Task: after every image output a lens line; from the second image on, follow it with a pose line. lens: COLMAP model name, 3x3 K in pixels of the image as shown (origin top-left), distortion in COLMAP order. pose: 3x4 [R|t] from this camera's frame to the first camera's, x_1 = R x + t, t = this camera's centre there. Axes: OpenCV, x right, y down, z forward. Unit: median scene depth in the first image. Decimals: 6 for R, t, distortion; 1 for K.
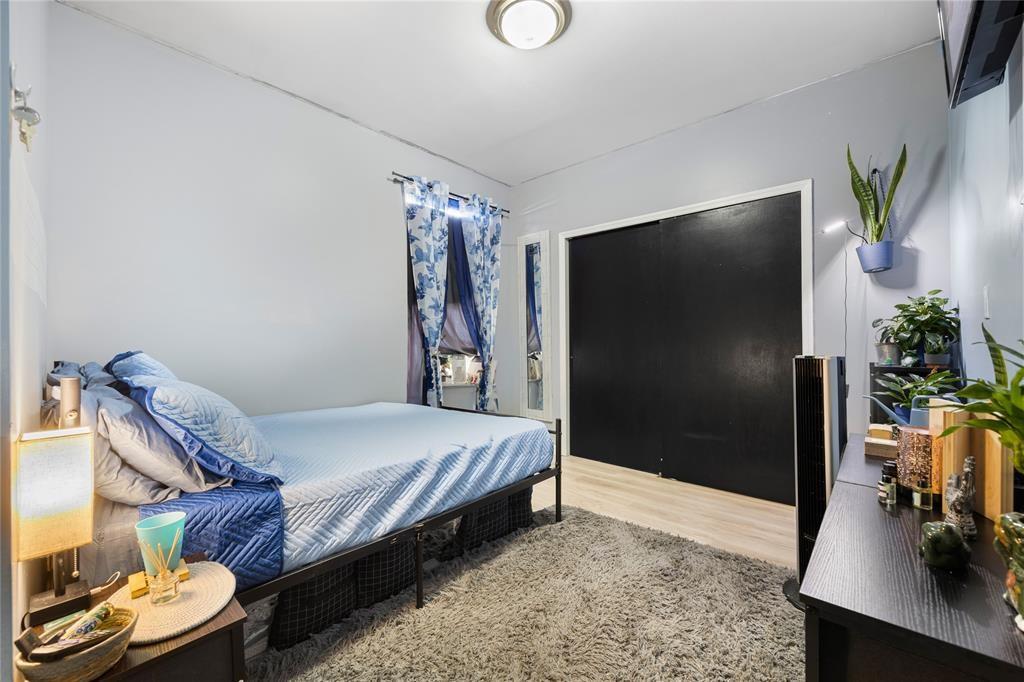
lens RADIAL K [[413.3, 0, 510.0], [0, 413.3, 342.6], [0, 0, 1]] dist [-0.001054, 0.000294]
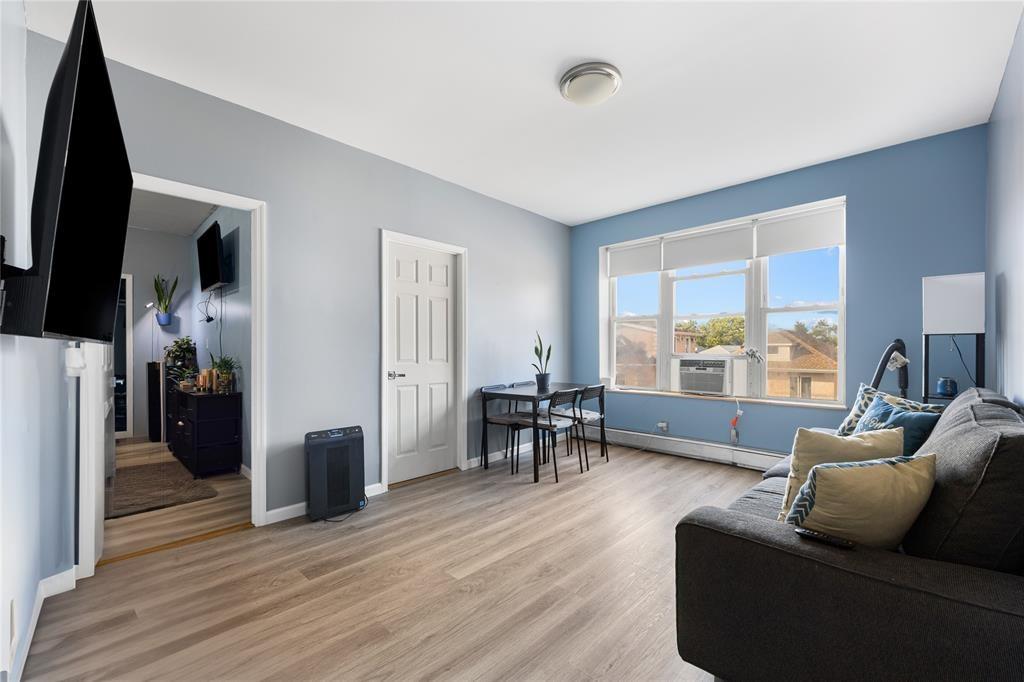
lens RADIAL K [[413.3, 0, 517.0], [0, 413.3, 351.0], [0, 0, 1]] dist [-0.001054, 0.000294]
pose [[0.045707, 0.000539, 0.998955, -1.433796], [0.001102, 0.999999, -0.000590, -0.027243], [-0.998954, 0.001128, 0.045706, -1.158391]]
